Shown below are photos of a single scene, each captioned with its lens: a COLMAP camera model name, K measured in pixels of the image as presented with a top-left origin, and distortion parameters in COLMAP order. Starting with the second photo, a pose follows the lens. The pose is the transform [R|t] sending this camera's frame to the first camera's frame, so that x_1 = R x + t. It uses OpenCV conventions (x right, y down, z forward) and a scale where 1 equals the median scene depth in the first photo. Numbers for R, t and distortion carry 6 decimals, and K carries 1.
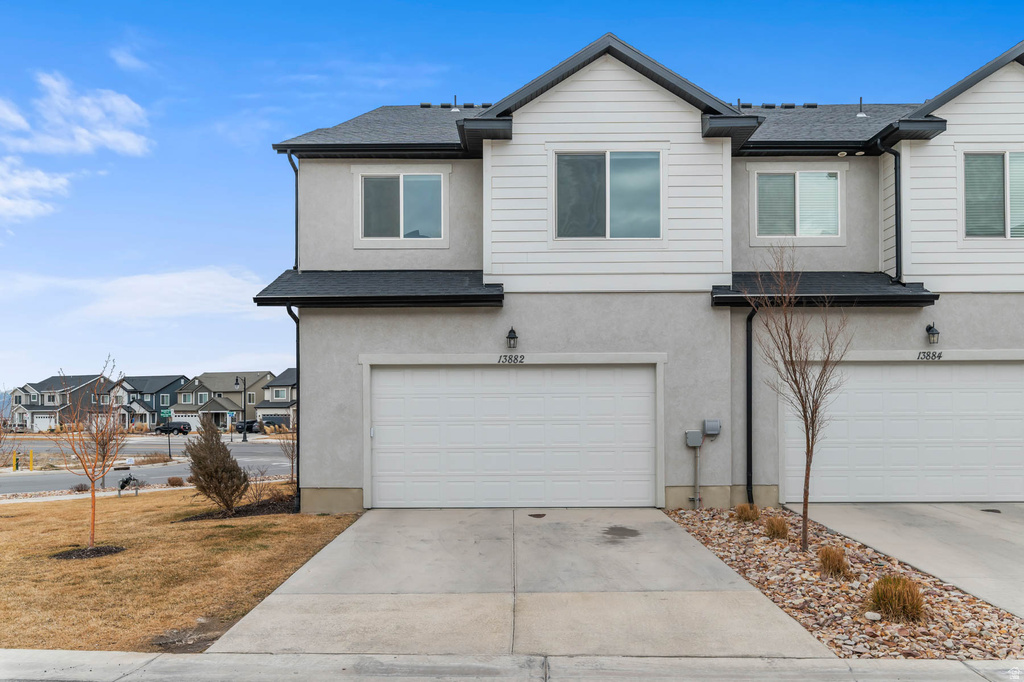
lens RADIAL K [[657.8, 0, 512.0], [0, 657.8, 344.8], [0, 0, 1]] dist [0.021924, 0.000454]
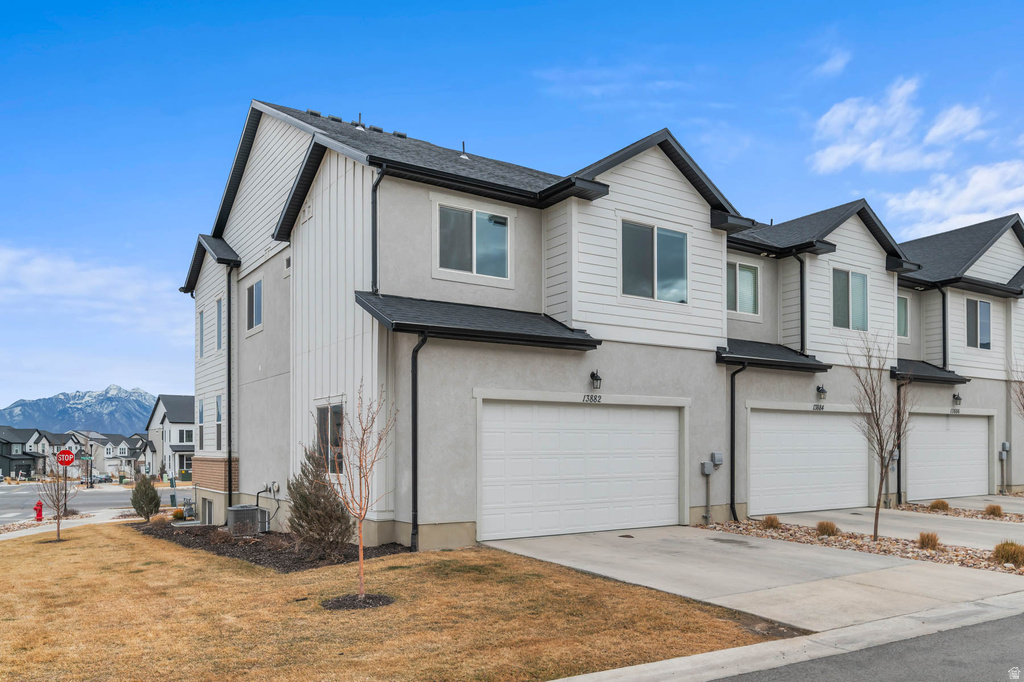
lens RADIAL K [[779.9, 0, 512.2], [0, 779.9, 342.9], [0, 0, 1]] dist [0.007083, -0.001322]
pose [[0.830168, 0.077020, 0.552168, -0.840760], [-0.059346, 0.996992, -0.049842, 0.001022], [-0.554346, 0.008608, 0.832242, -0.028360]]
